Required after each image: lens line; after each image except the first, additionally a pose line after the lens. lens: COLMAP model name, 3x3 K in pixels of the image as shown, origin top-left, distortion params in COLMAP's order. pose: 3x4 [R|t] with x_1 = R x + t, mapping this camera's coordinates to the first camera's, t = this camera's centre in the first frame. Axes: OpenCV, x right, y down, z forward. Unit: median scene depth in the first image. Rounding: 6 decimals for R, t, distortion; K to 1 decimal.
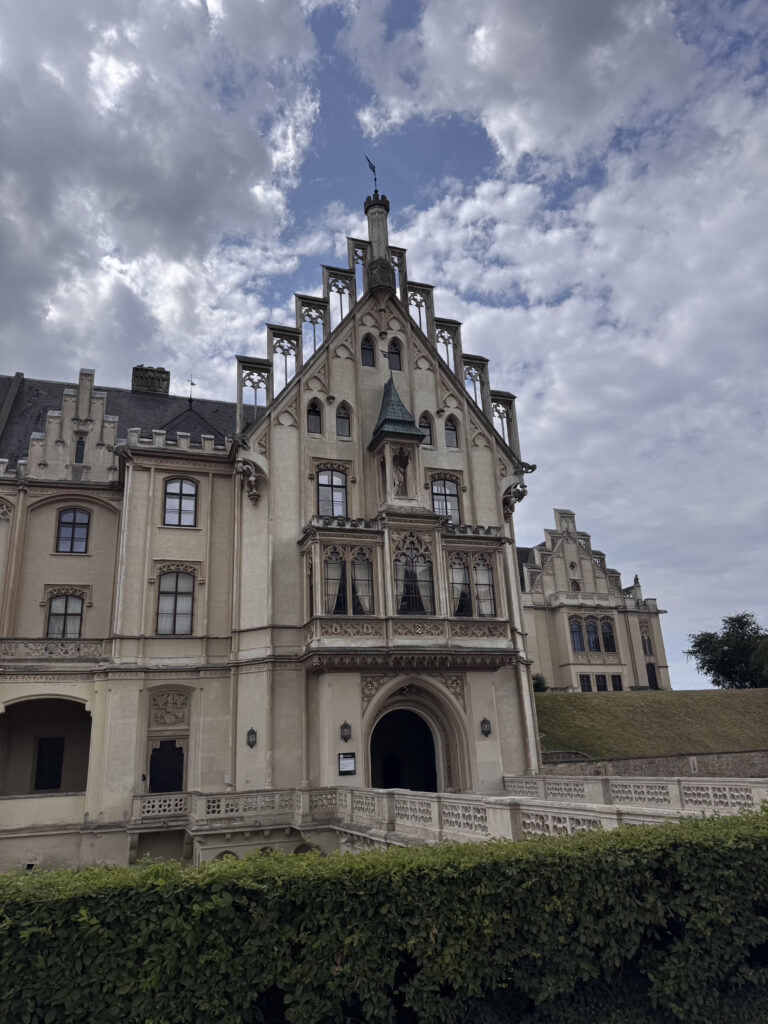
lens RADIAL K [[712.5, 0, 377.8], [0, 712.5, 514.0], [0, 0, 1]] dist [0.131507, -0.214822]
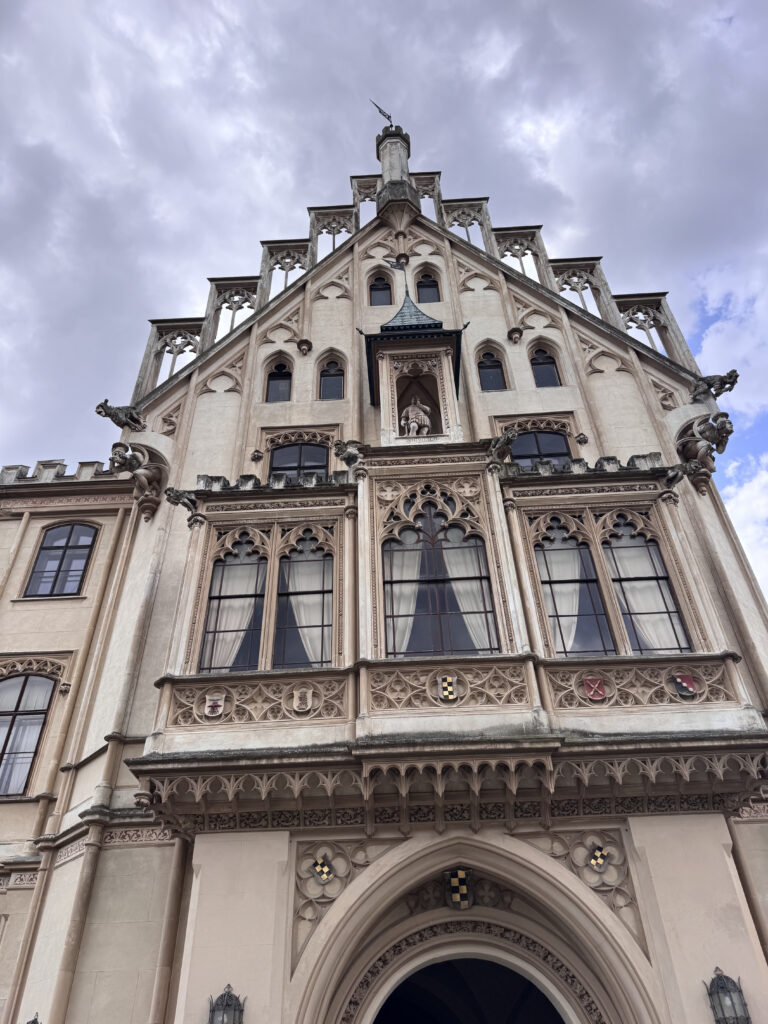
lens RADIAL K [[712.5, 0, 377.8], [0, 712.5, 514.0], [0, 0, 1]] dist [0.131507, -0.214822]
pose [[0.928767, -0.220258, -0.298126, 0.142084], [0.101273, 0.924486, -0.367519, 0.196143], [0.356562, 0.311147, 0.880938, 0.603536]]
